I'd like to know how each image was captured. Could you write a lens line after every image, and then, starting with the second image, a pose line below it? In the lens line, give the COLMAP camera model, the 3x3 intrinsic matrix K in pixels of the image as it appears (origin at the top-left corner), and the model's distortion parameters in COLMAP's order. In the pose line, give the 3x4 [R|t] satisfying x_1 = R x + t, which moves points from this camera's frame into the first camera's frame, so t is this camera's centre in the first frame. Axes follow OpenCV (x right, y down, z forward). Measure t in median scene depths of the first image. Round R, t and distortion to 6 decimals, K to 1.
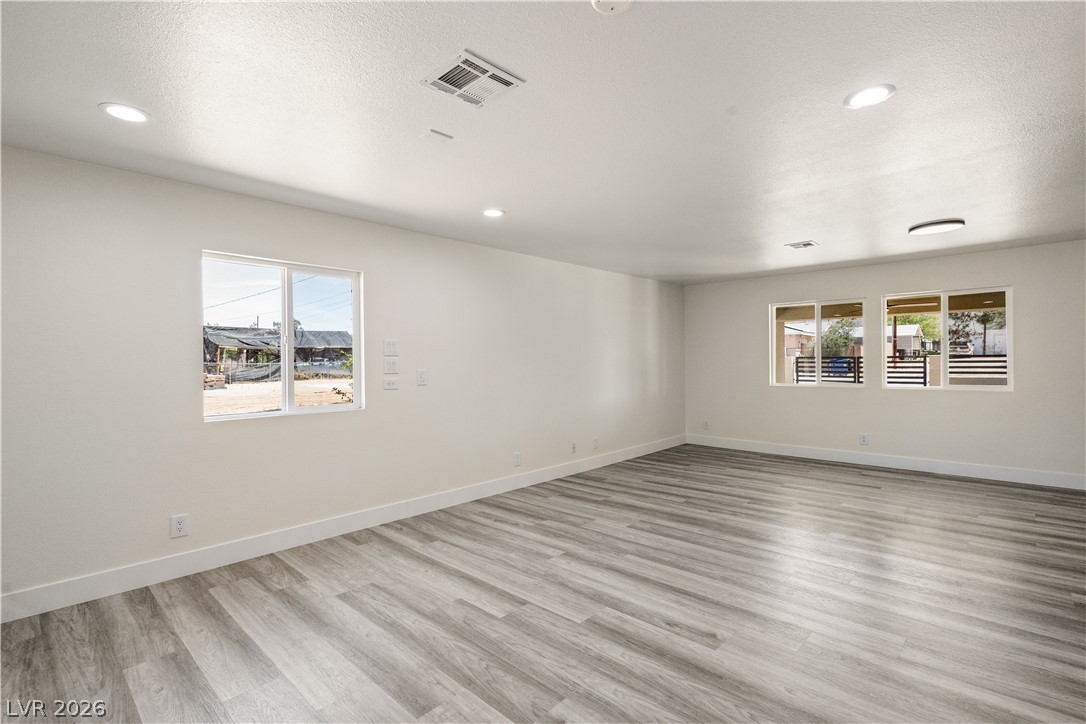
lens RADIAL K [[499.3, 0, 543.8], [0, 499.3, 367.1], [0, 0, 1]] dist [0.009493, -0.002421]
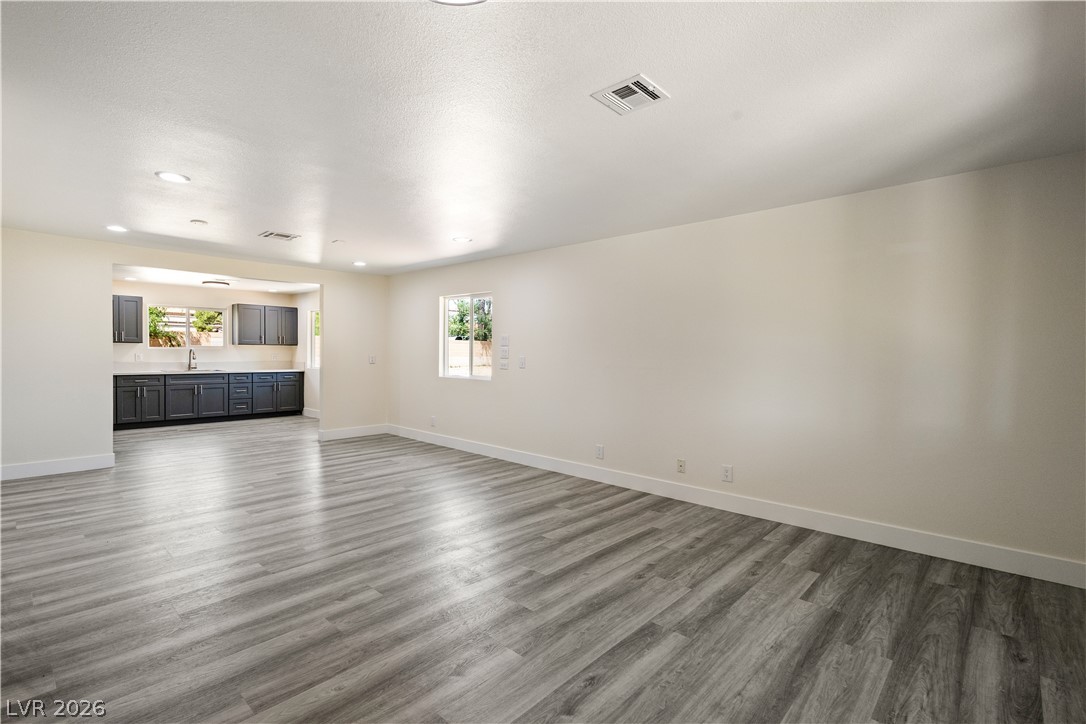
lens RADIAL K [[499.3, 0, 542.5], [0, 499.3, 362.2], [0, 0, 1]] dist [0.009493, -0.002421]
pose [[0.016738, 0.031110, -0.999376, 1.162603], [-0.020131, 0.999324, 0.030771, -0.022651], [0.999657, 0.019603, 0.017353, 1.102784]]
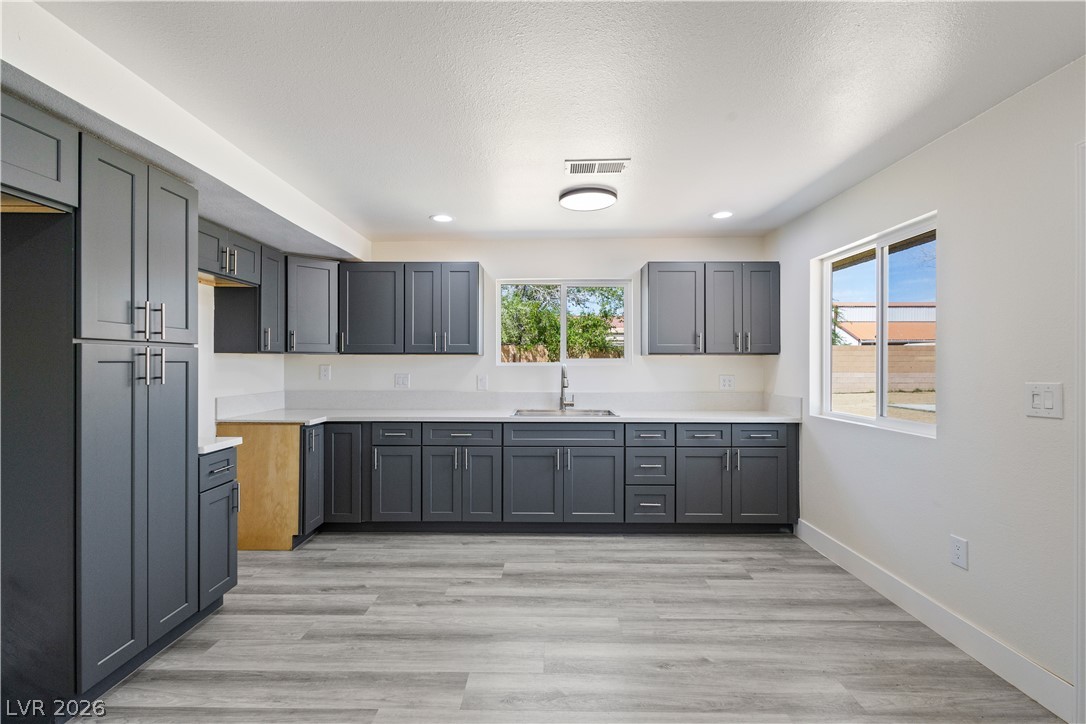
lens RADIAL K [[499.3, 0, 541.9], [0, 499.3, 362.6], [0, 0, 1]] dist [0.009493, -0.002421]
pose [[-0.732395, 0.009465, -0.680814, -0.306223], [0.001747, 0.999926, 0.012022, -0.001305], [0.680877, 0.007616, -0.732358, 0.341867]]
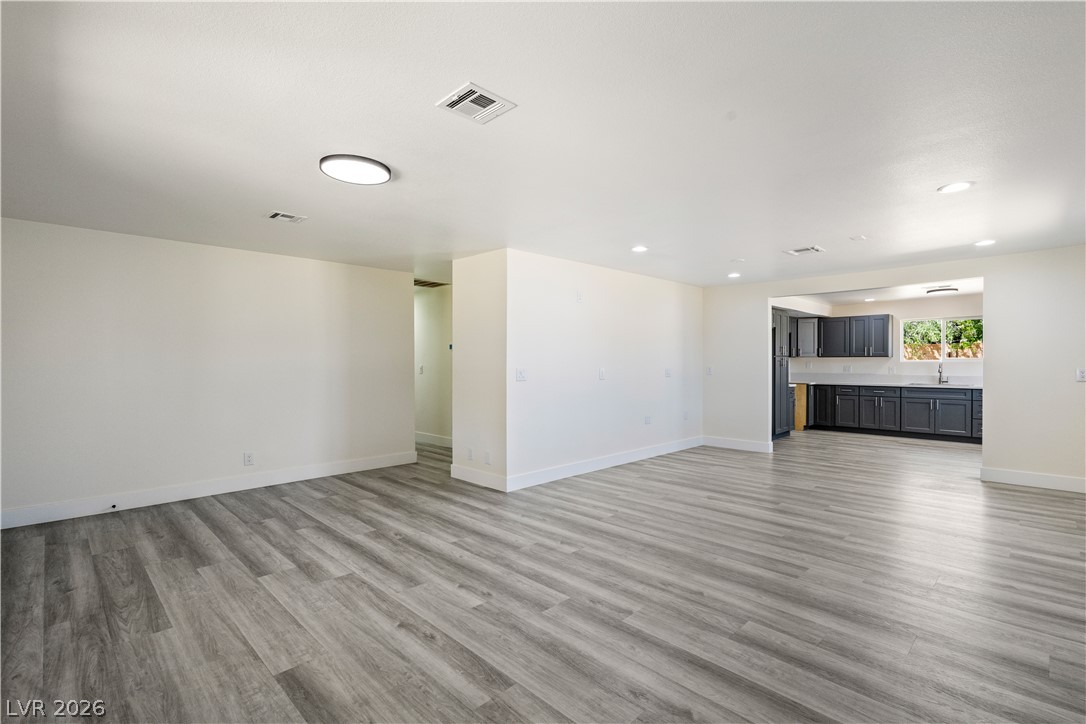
lens RADIAL K [[499.3, 0, 547.1], [0, 499.3, 364.5], [0, 0, 1]] dist [0.009493, -0.002421]
pose [[-0.999598, 0.014569, 0.024327, 0.536920], [0.014883, 0.999808, 0.012748, -0.021768], [-0.024137, 0.013105, -0.999623, 1.734837]]
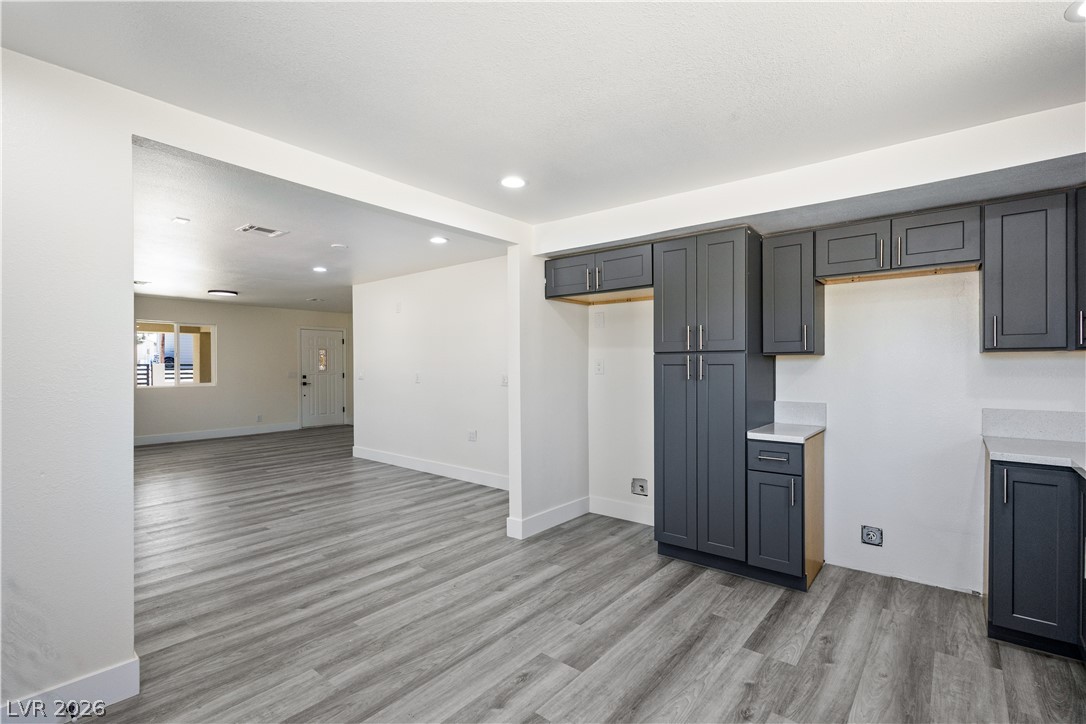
lens RADIAL K [[499.3, 0, 541.7], [0, 499.3, 363.3], [0, 0, 1]] dist [0.009493, -0.002421]
pose [[-0.068901, 0.018329, 0.997455, -1.127133], [0.008807, 0.999803, -0.017764, 0.013586], [-0.997585, 0.007560, -0.069049, -0.012483]]
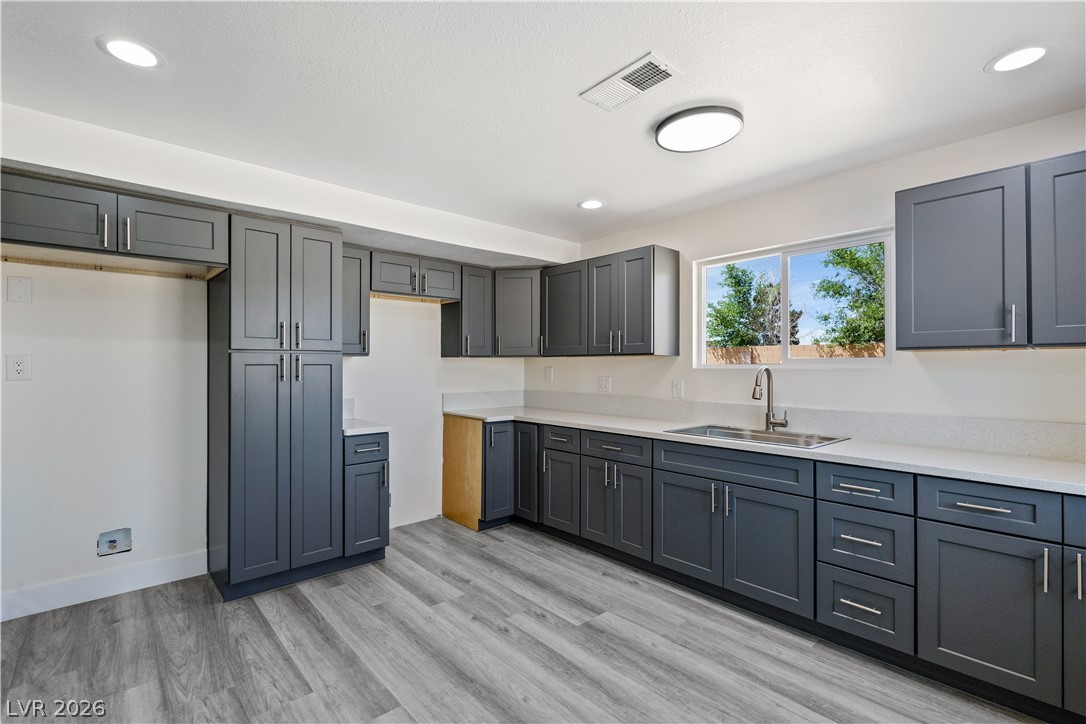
lens RADIAL K [[499.3, 0, 542.2], [0, 499.3, 361.4], [0, 0, 1]] dist [0.009493, -0.002421]
pose [[-0.996281, 0.013002, 0.085172, -0.779898], [0.012979, 0.999915, -0.000821, 0.003504], [-0.085175, 0.000288, -0.996366, 0.373114]]
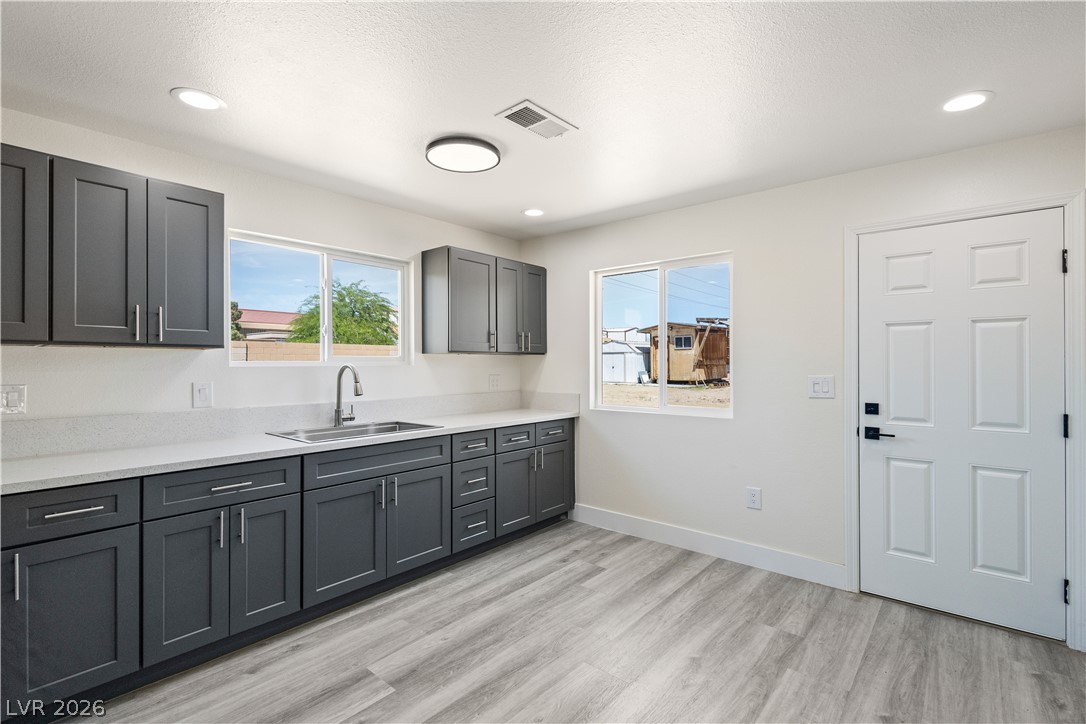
lens RADIAL K [[499.3, 0, 546.1], [0, 499.3, 359.9], [0, 0, 1]] dist [0.009493, -0.002421]
pose [[0.061887, 0.005154, -0.998070, -0.269817], [-0.010297, 0.999937, 0.004525, 0.001955], [0.998030, 0.009997, 0.061937, -0.129947]]
